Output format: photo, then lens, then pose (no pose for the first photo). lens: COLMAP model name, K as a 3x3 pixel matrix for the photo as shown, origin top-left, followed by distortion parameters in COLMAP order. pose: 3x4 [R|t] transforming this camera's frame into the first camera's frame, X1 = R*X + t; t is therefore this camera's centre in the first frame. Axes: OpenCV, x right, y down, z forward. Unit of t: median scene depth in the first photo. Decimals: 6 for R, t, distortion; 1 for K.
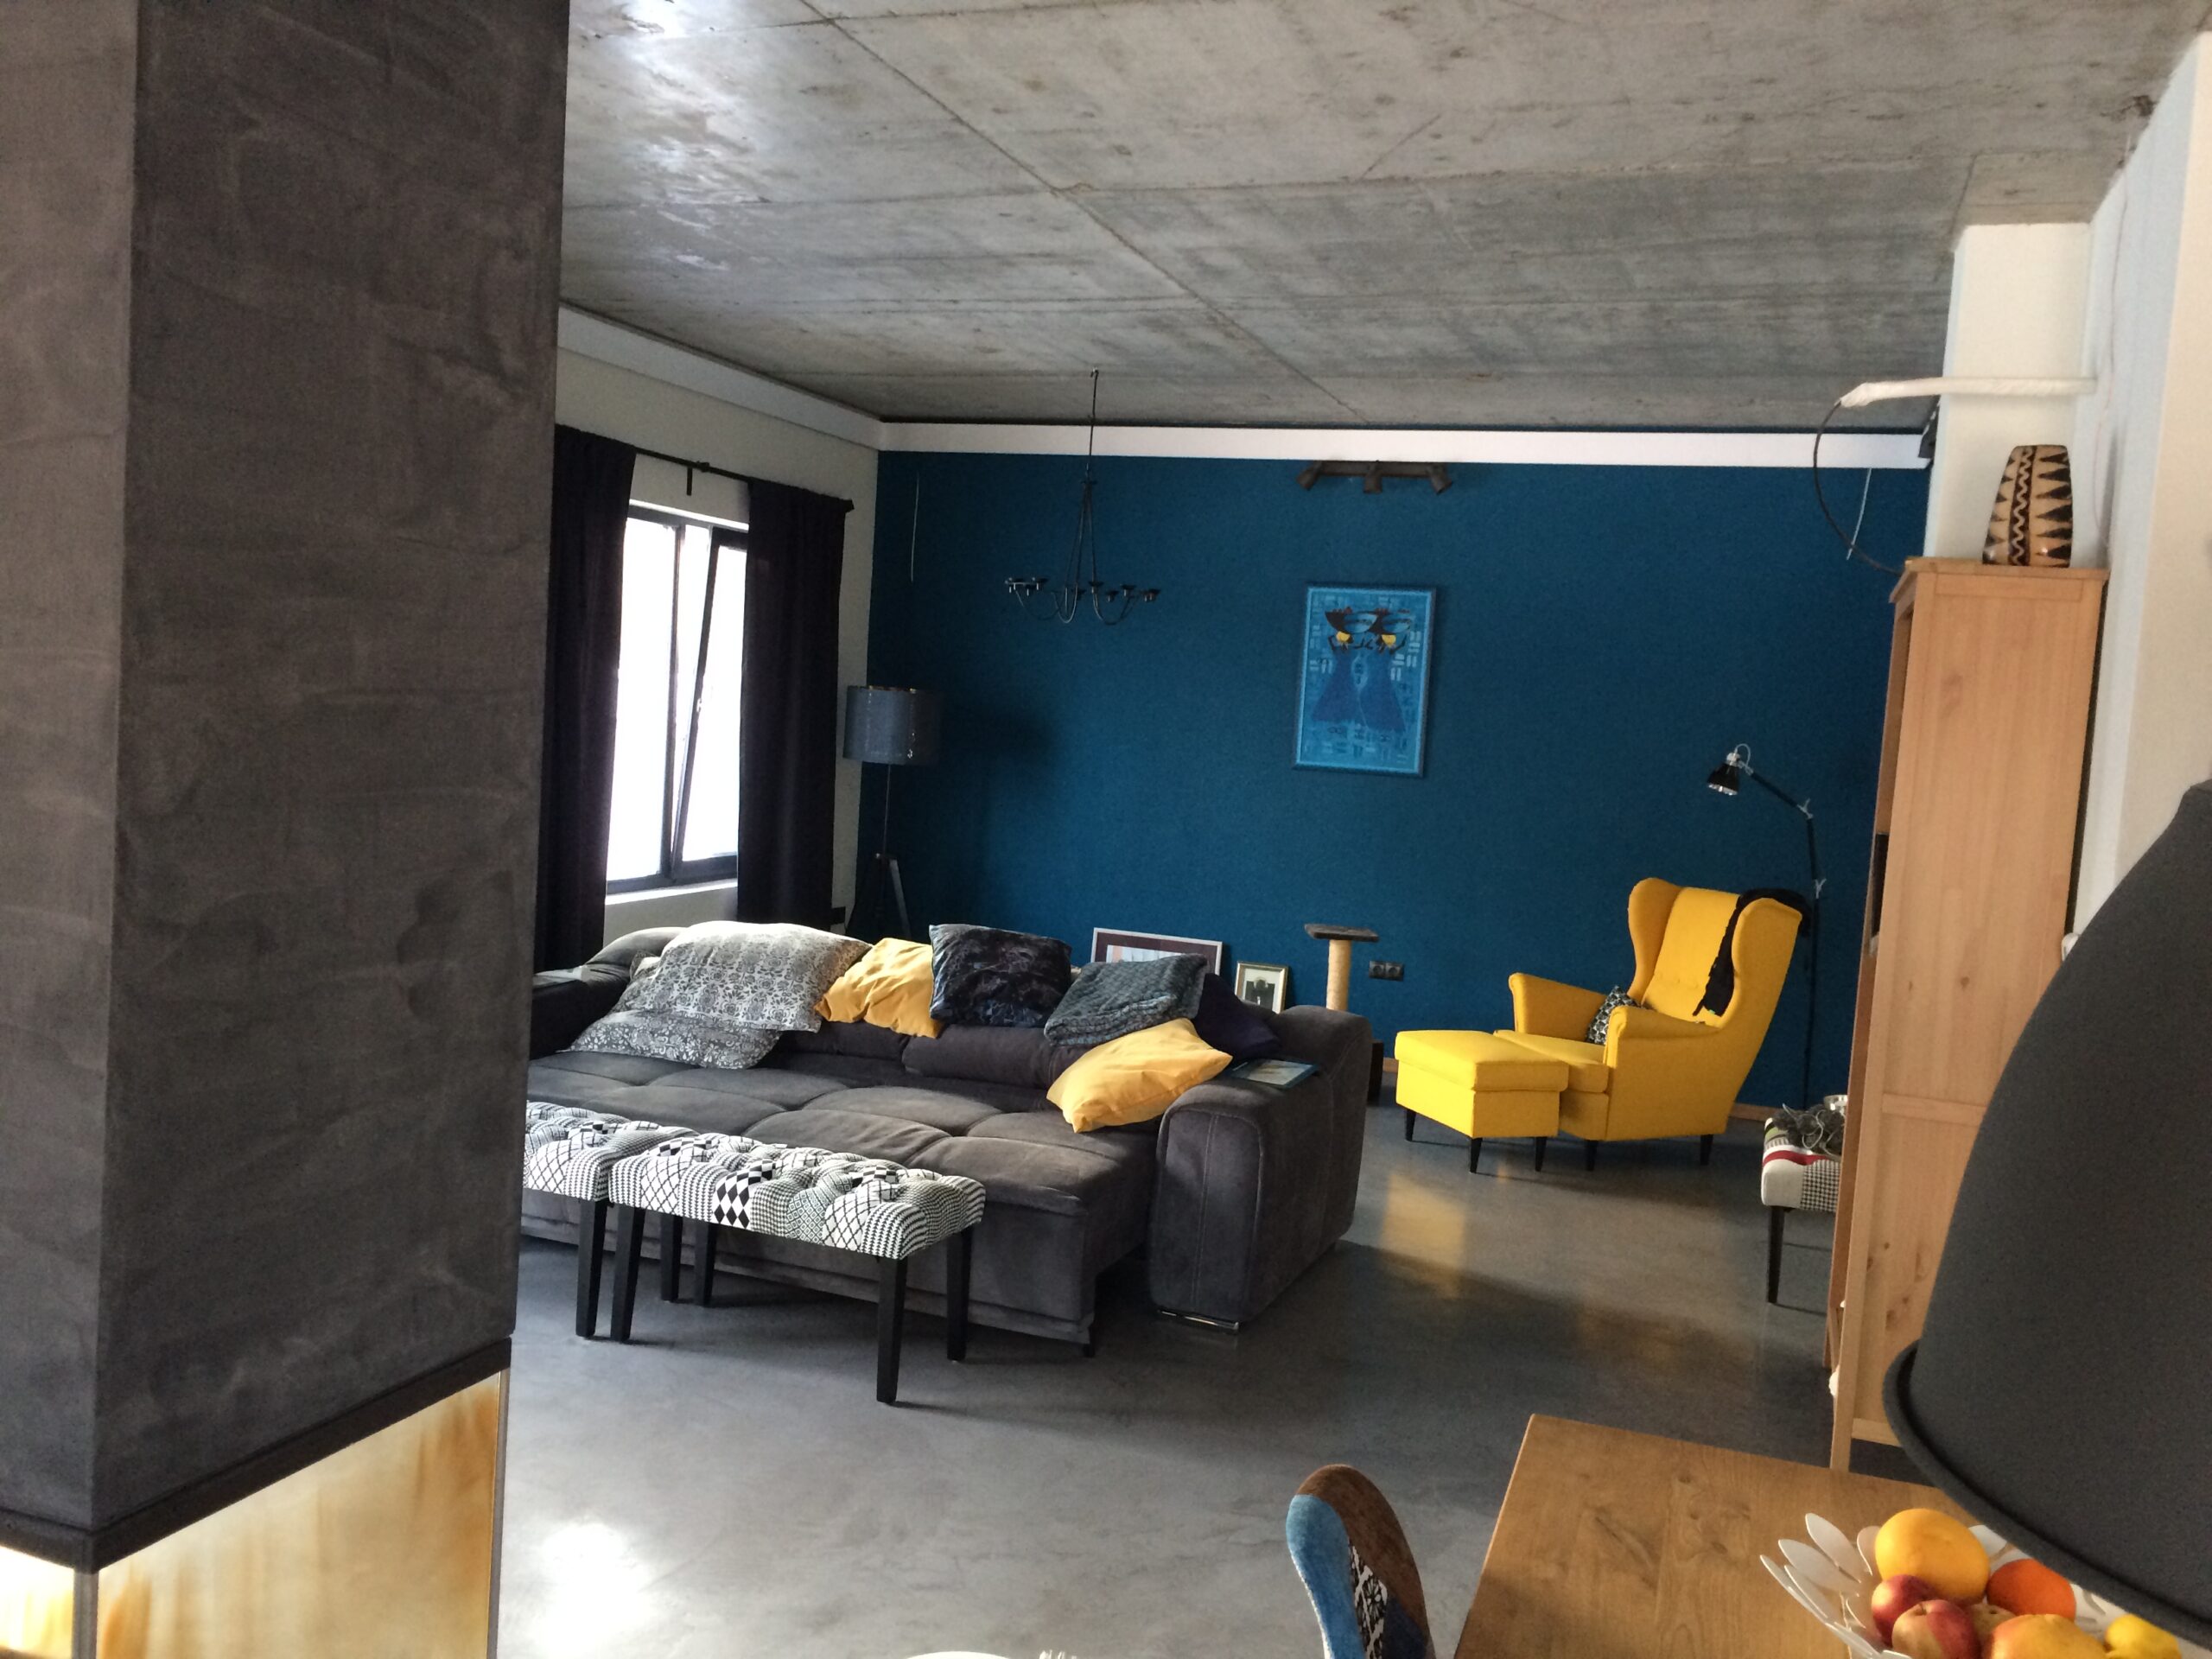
lens RADIAL K [[1926.7, 0, 1113.9], [0, 1926.7, 857.6], [0, 0, 1]] dist [0.090031, -0.102131]
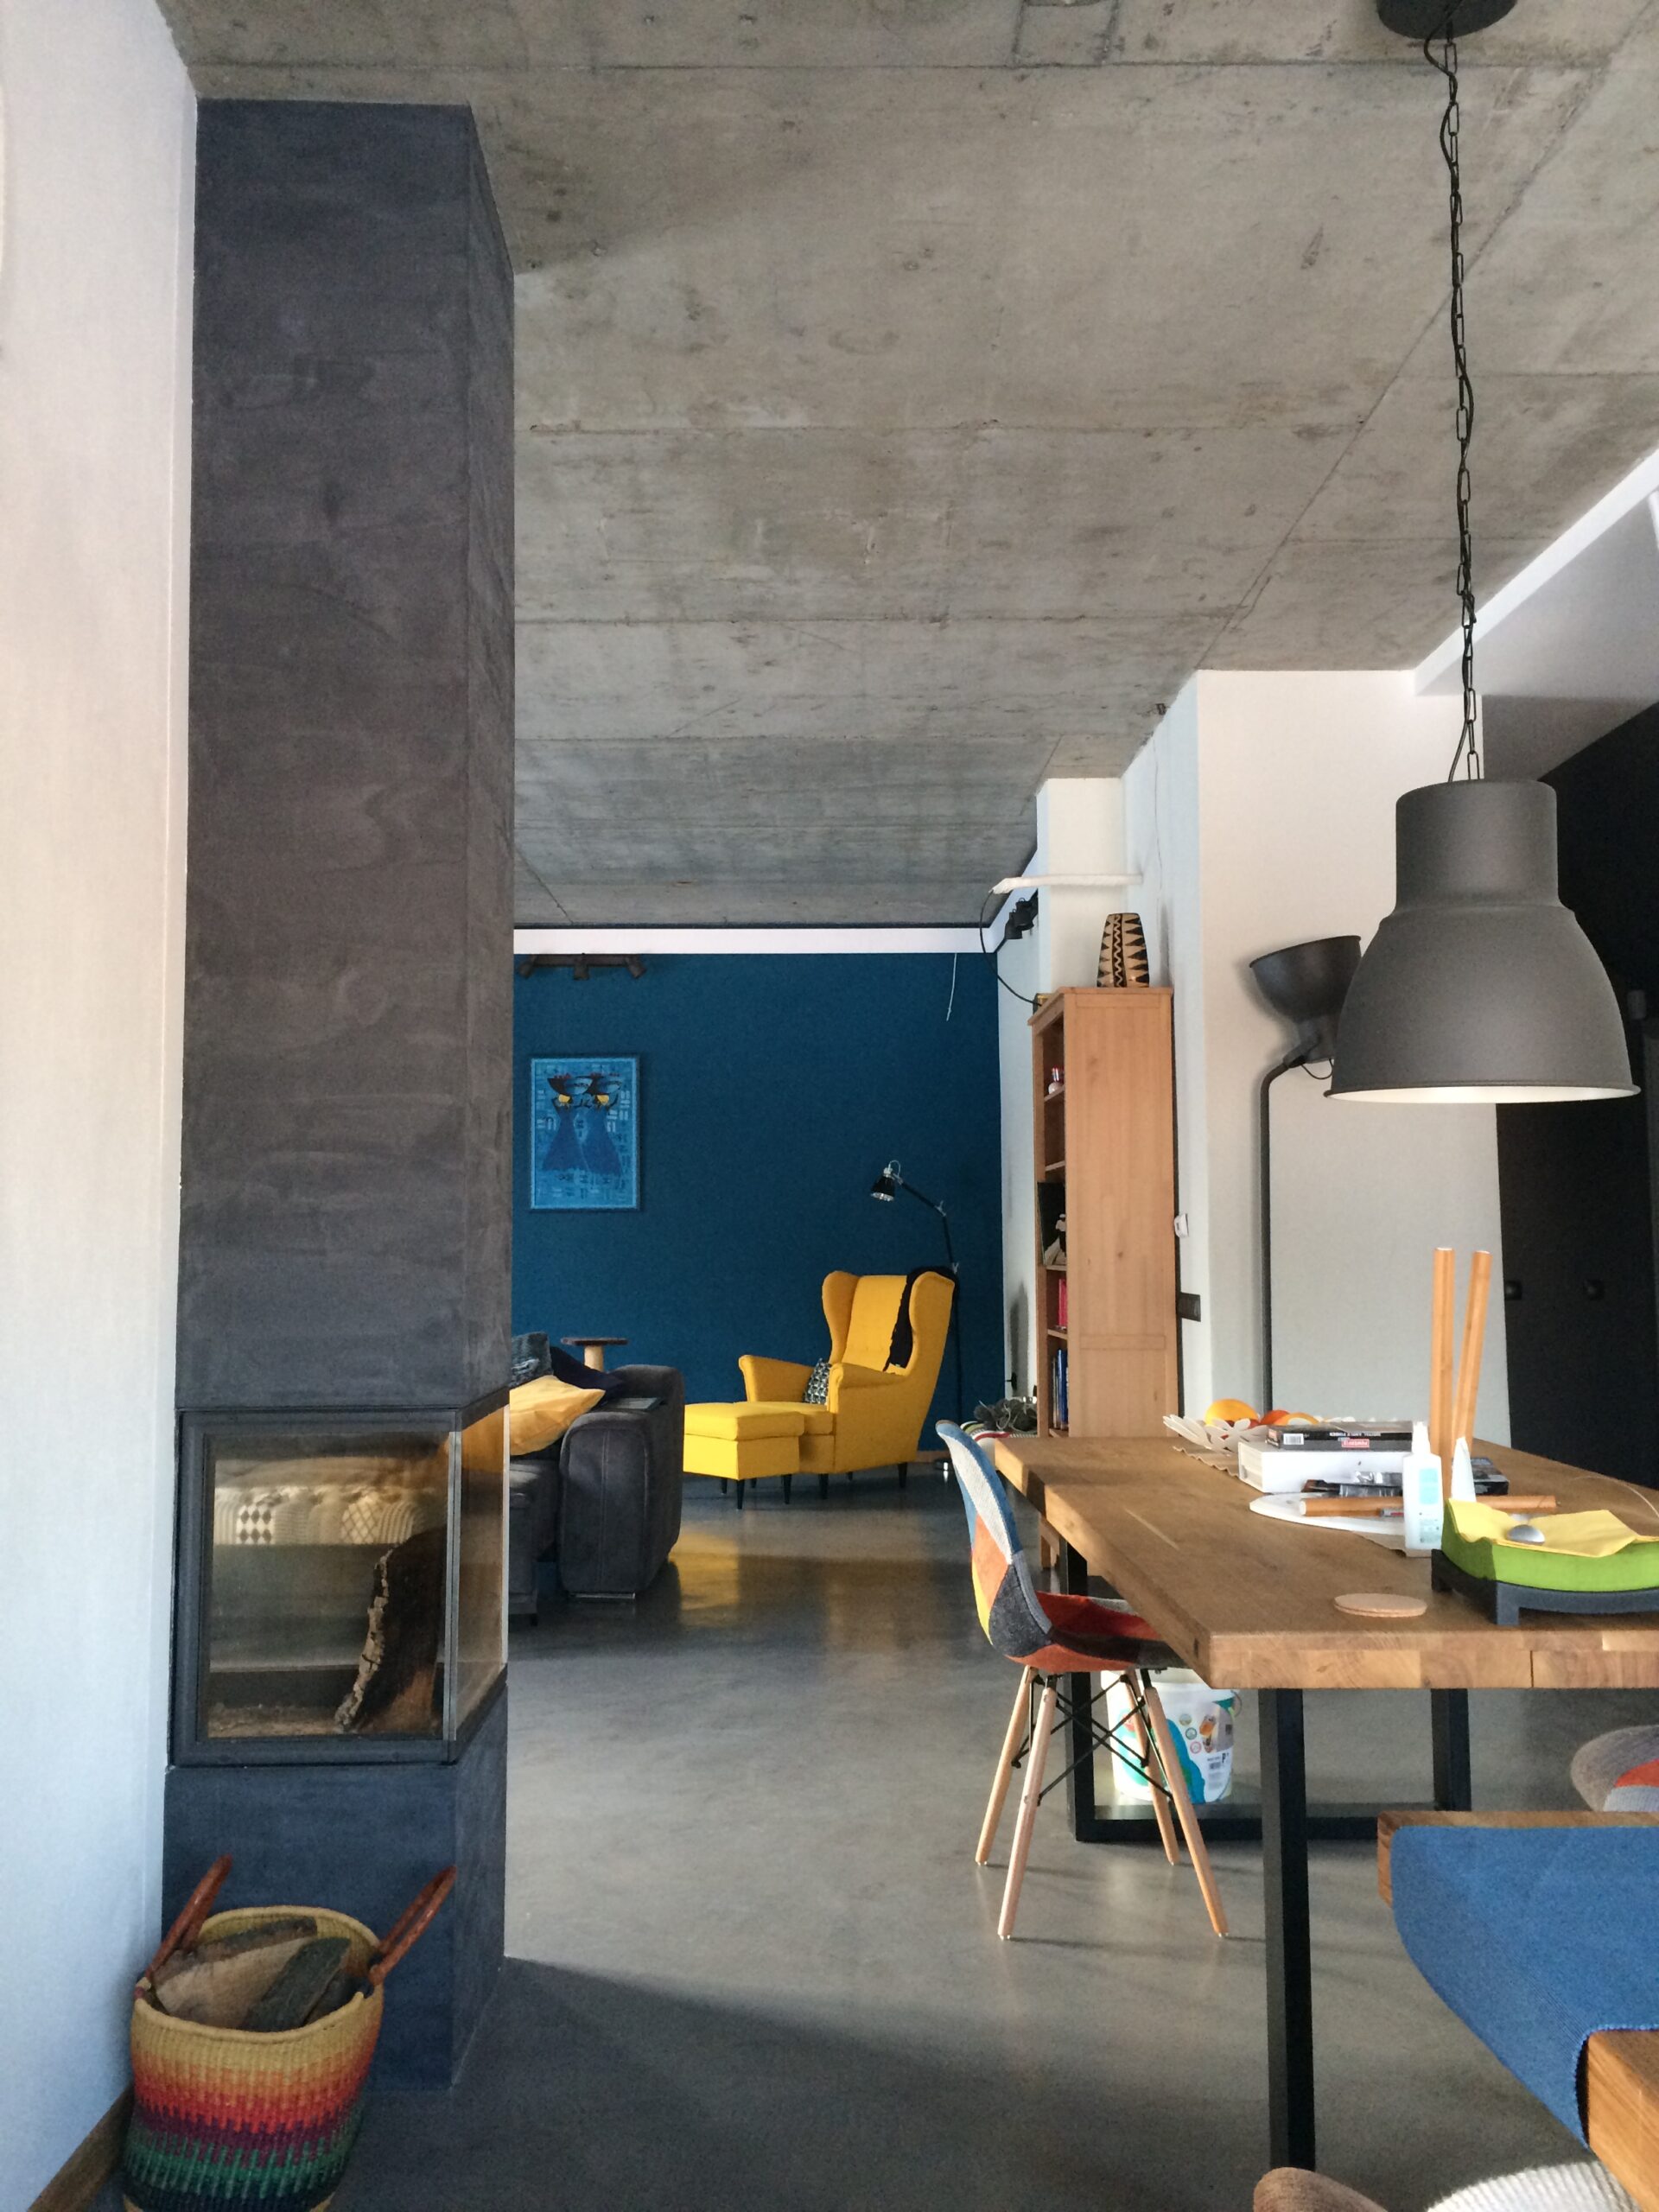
lens RADIAL K [[1873.2, 0, 878.5], [0, 1873.2, 1109.3], [0, 0, 1]] dist [0.149572, 0.001019]
pose [[0.932062, -0.050356, 0.358781, -0.166563], [0.097927, 0.988449, -0.115670, 0.064463], [-0.348812, 0.142946, 0.926227, -0.199698]]
